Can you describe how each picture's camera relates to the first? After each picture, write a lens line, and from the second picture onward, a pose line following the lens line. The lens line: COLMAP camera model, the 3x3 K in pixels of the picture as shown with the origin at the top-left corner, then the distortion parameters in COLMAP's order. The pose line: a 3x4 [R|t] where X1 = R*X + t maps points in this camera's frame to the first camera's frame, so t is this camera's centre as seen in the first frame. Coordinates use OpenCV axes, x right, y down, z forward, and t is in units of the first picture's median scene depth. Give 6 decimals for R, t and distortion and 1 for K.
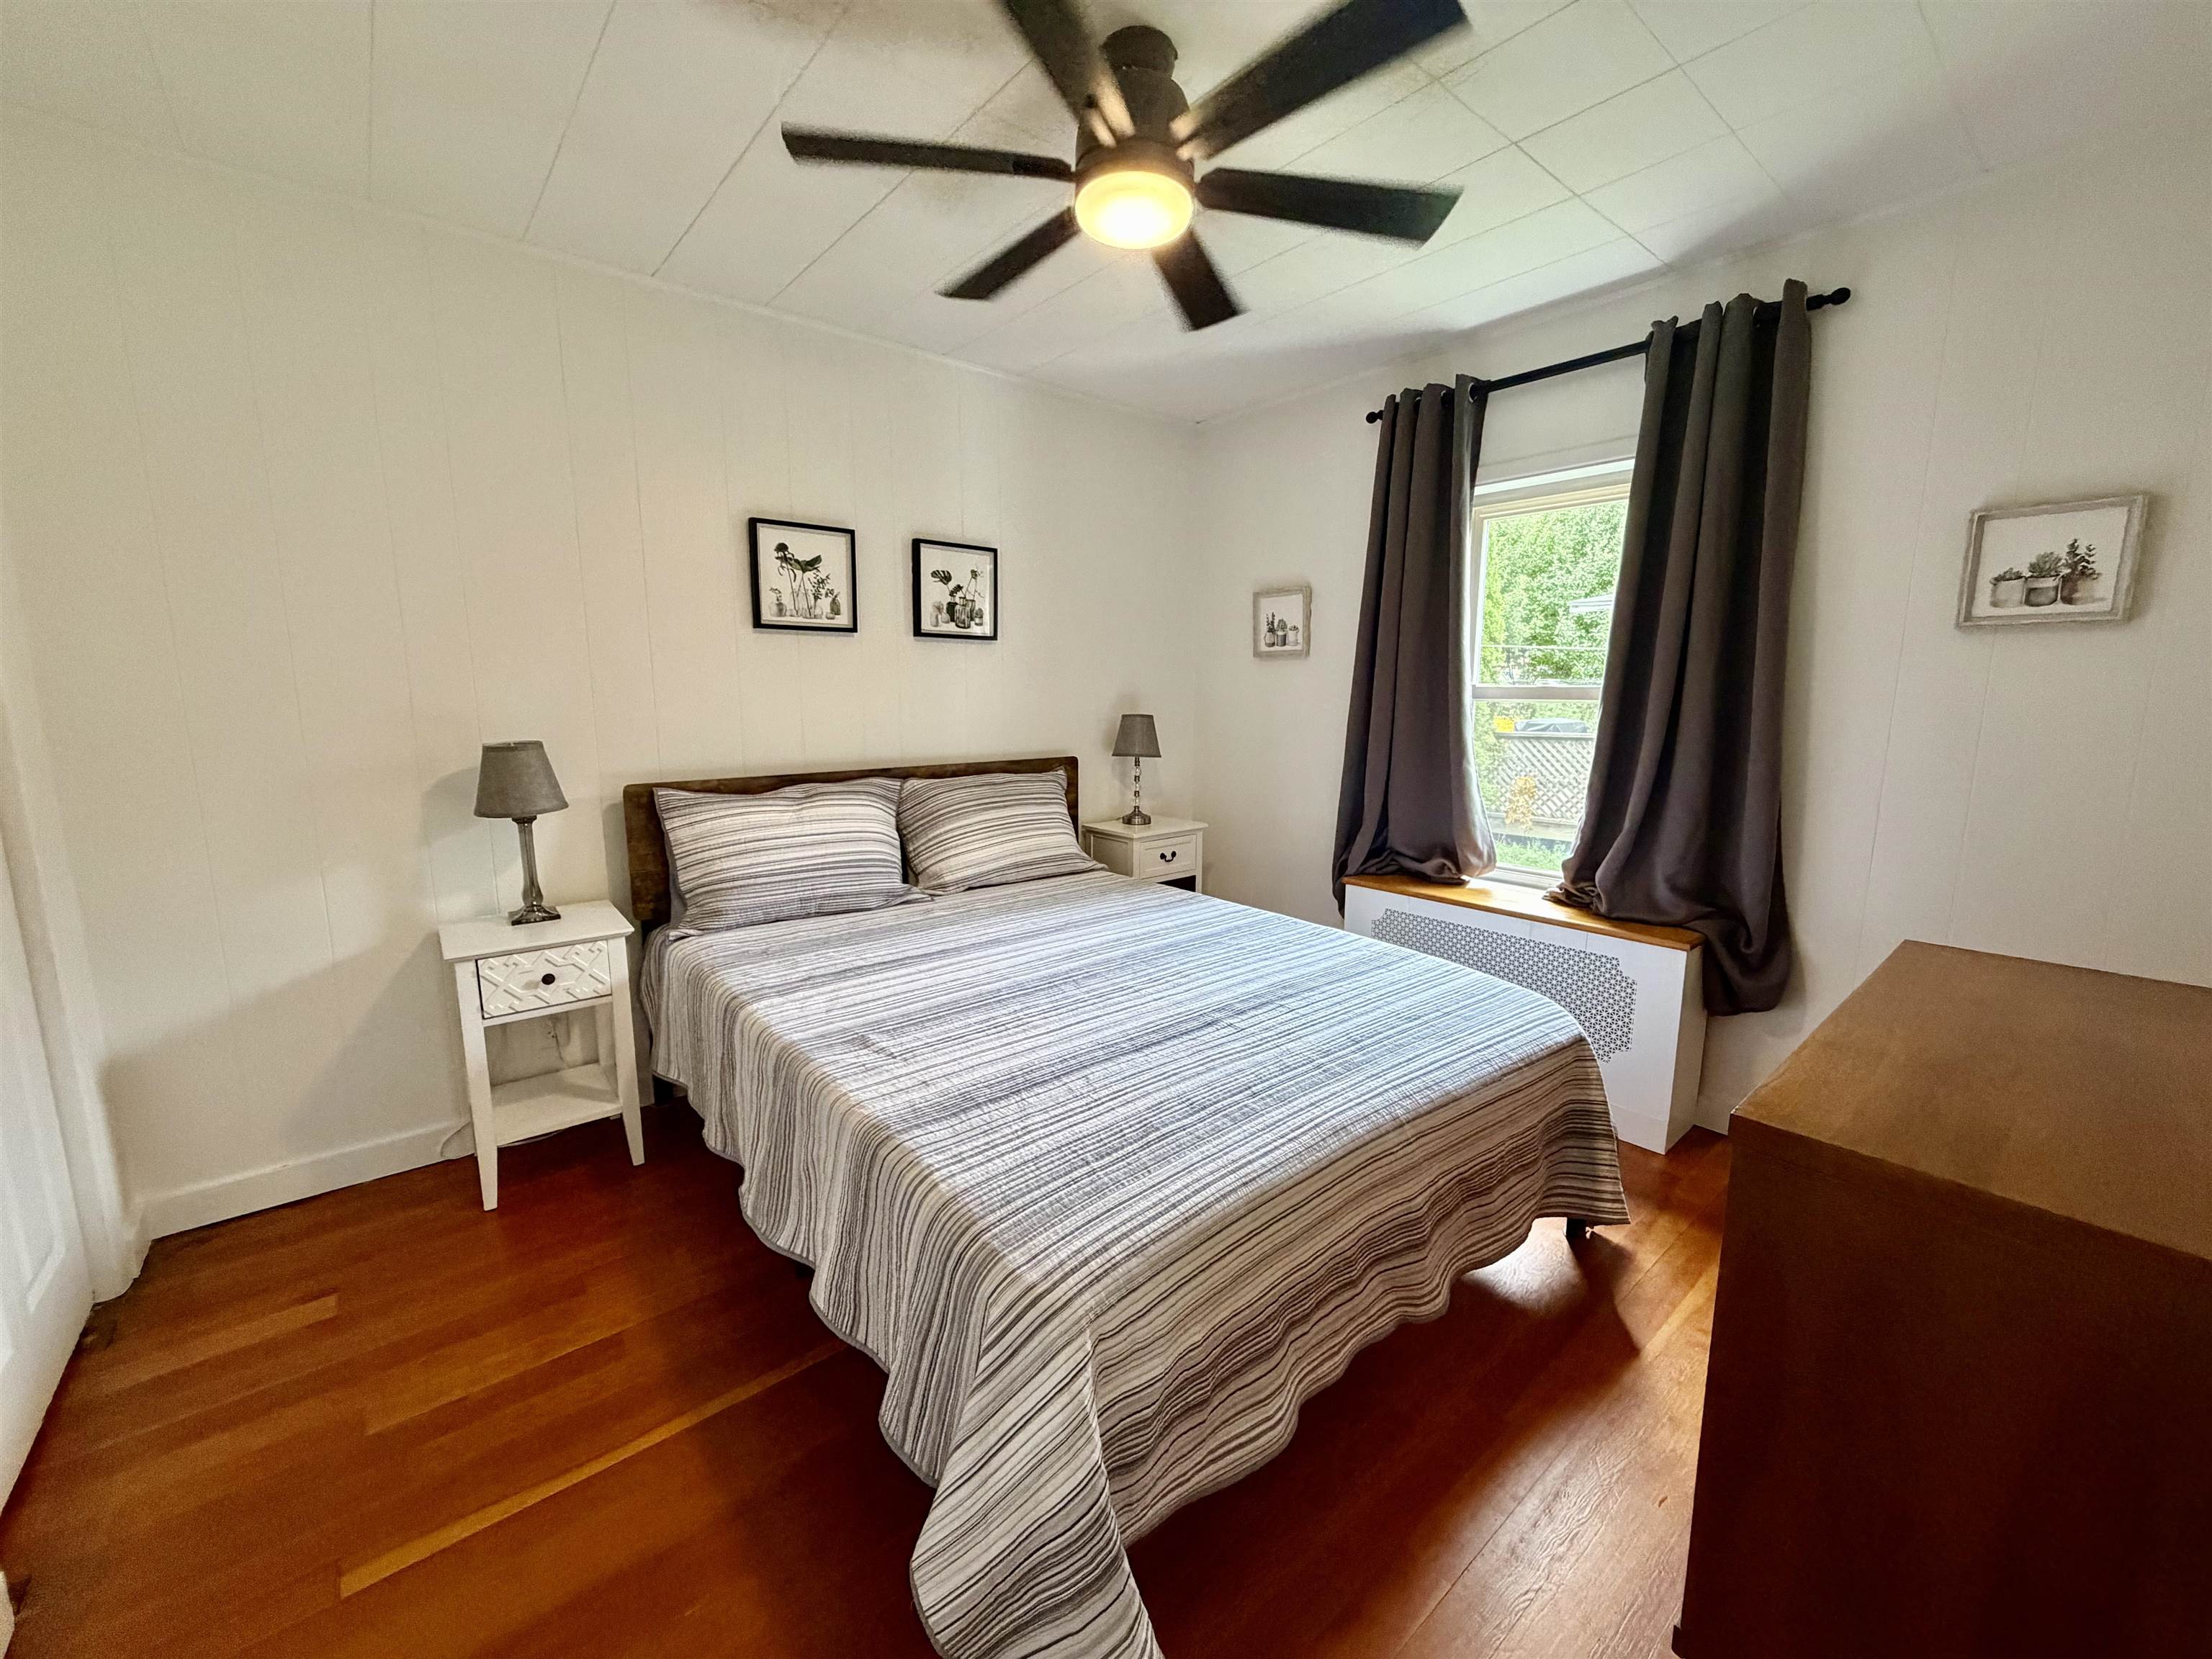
lens RADIAL K [[879.7, 0, 1105.4], [0, 879.7, 822.3], [0, 0, 1]] dist [-0.001091, 0.000164]
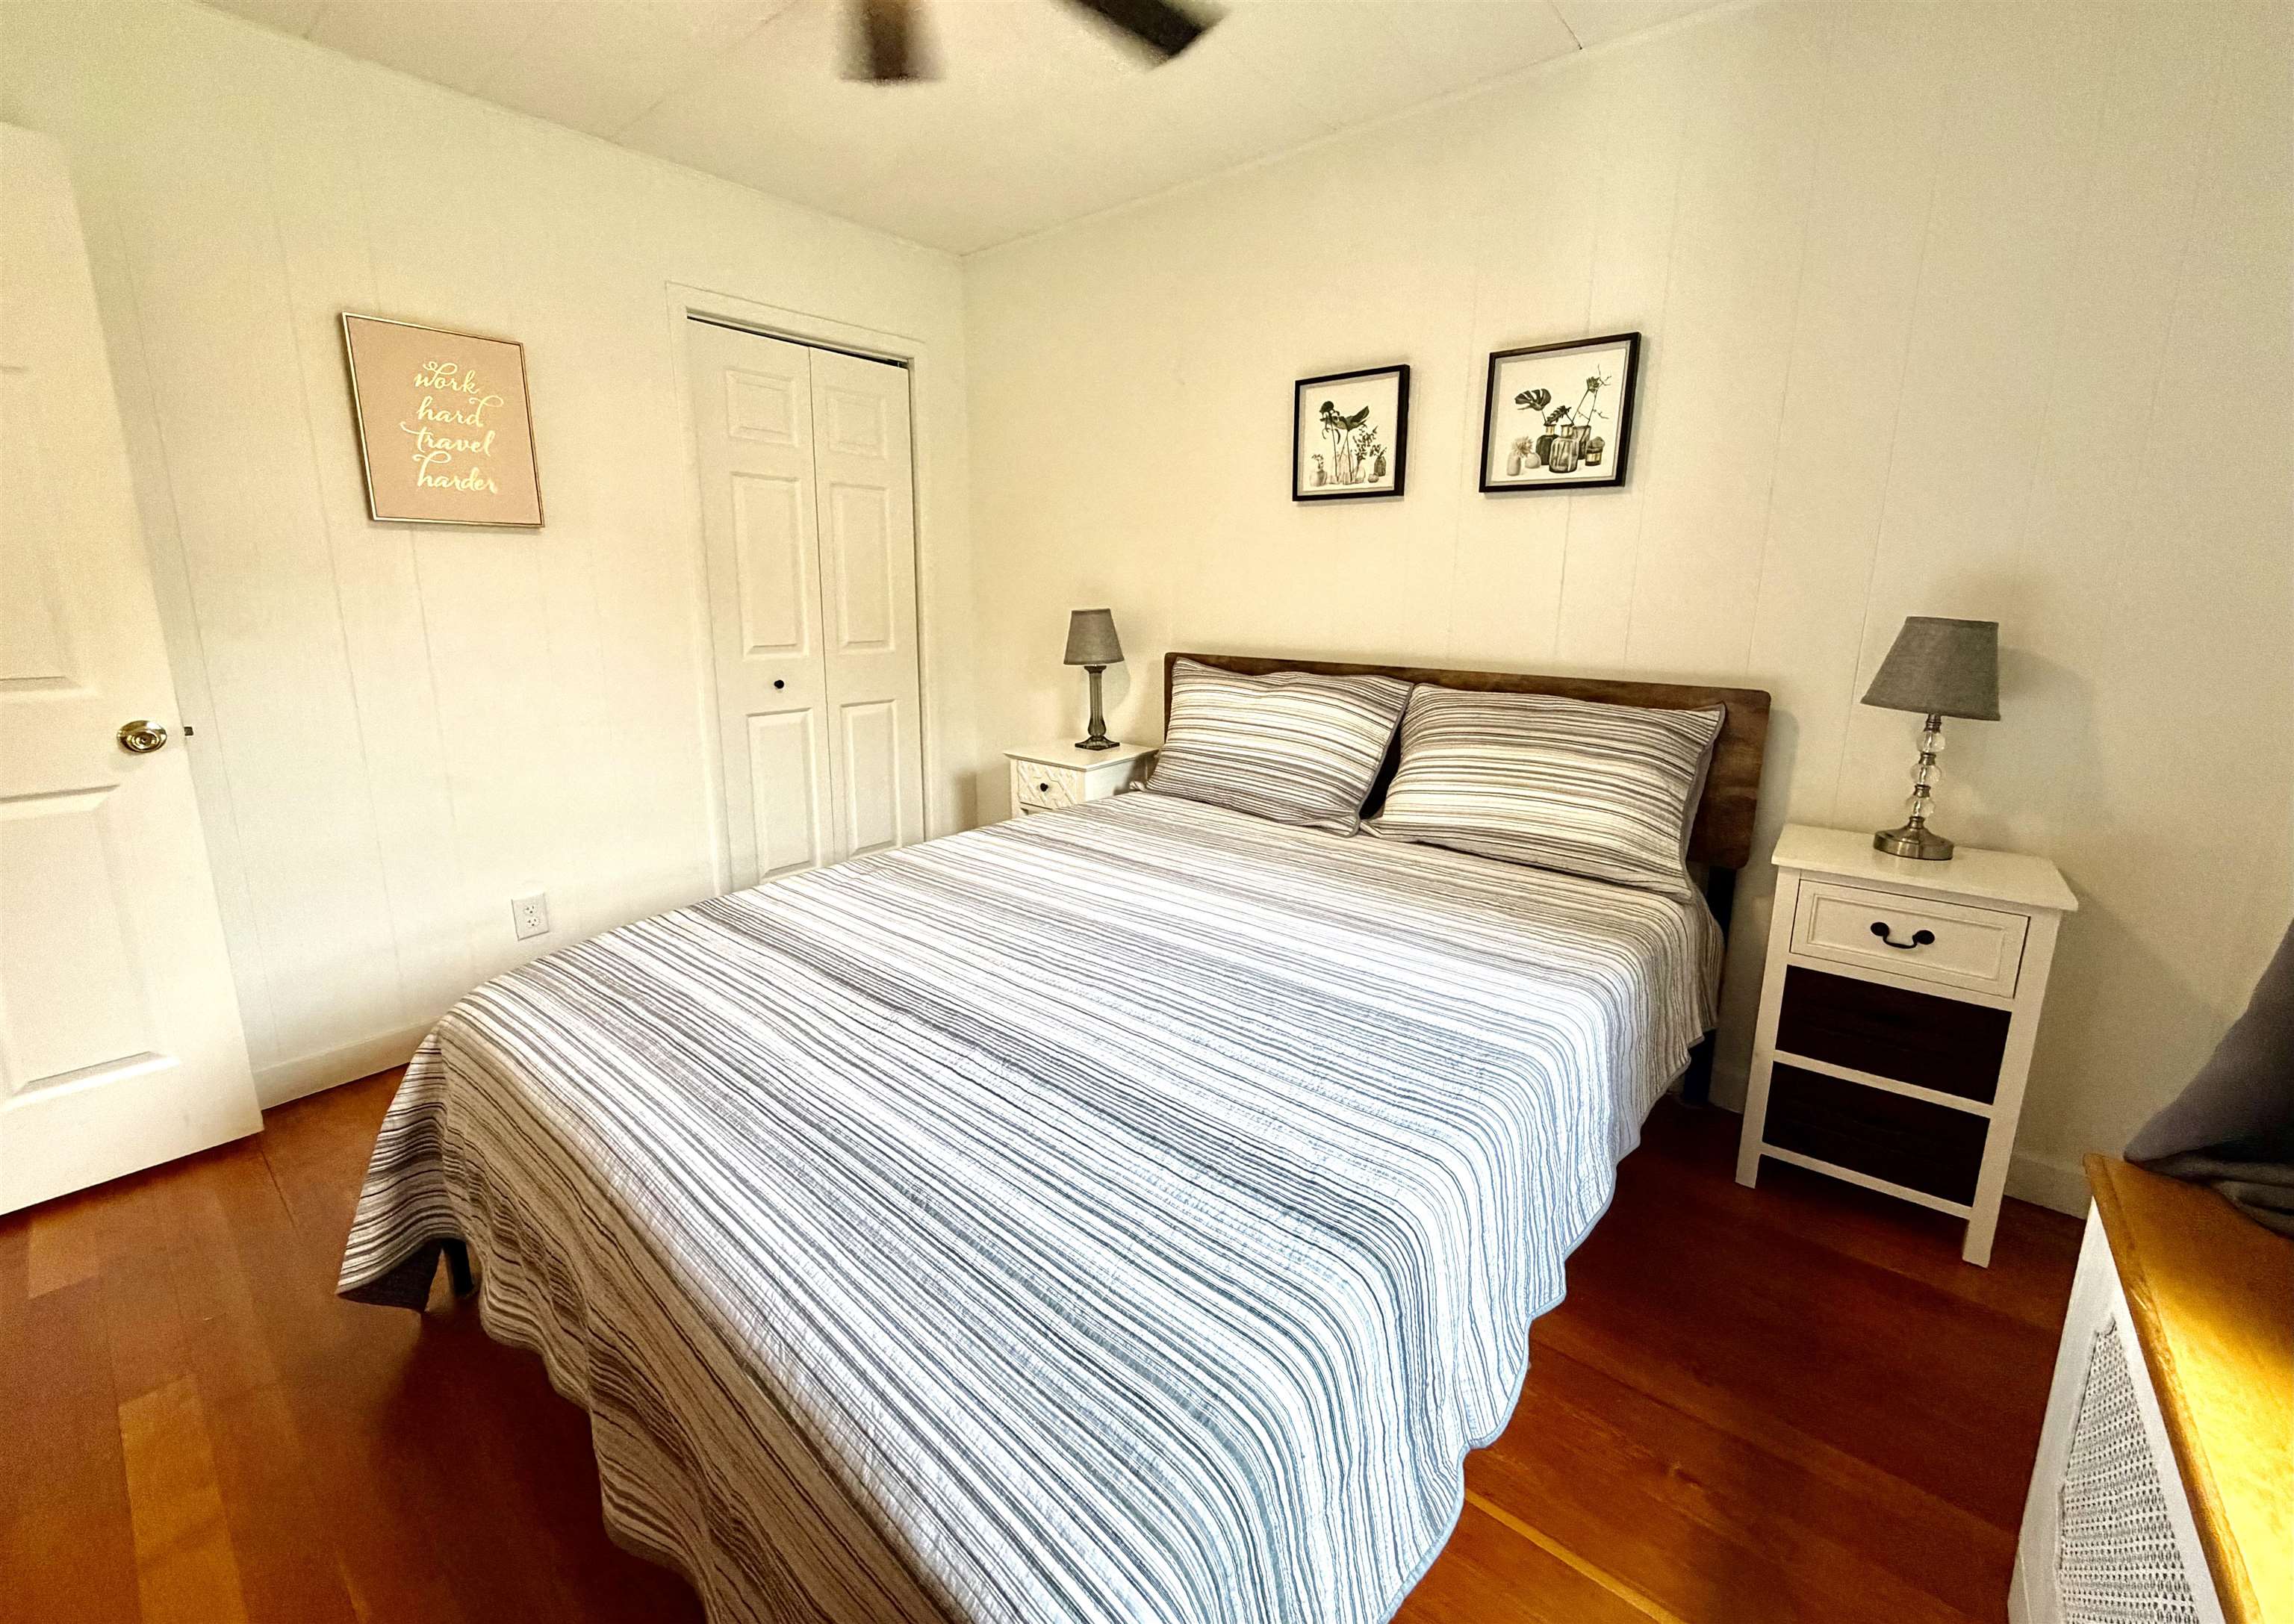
lens RADIAL K [[913.1, 0, 1149.0], [0, 913.1, 766.8], [0, 0, 1]] dist [-0.003832, -0.000109]
pose [[0.190030, 0.195132, -0.962191, 0.535521], [-0.154518, 0.973780, 0.166966, -0.079495], [0.969543, 0.116947, 0.215199, 0.639196]]
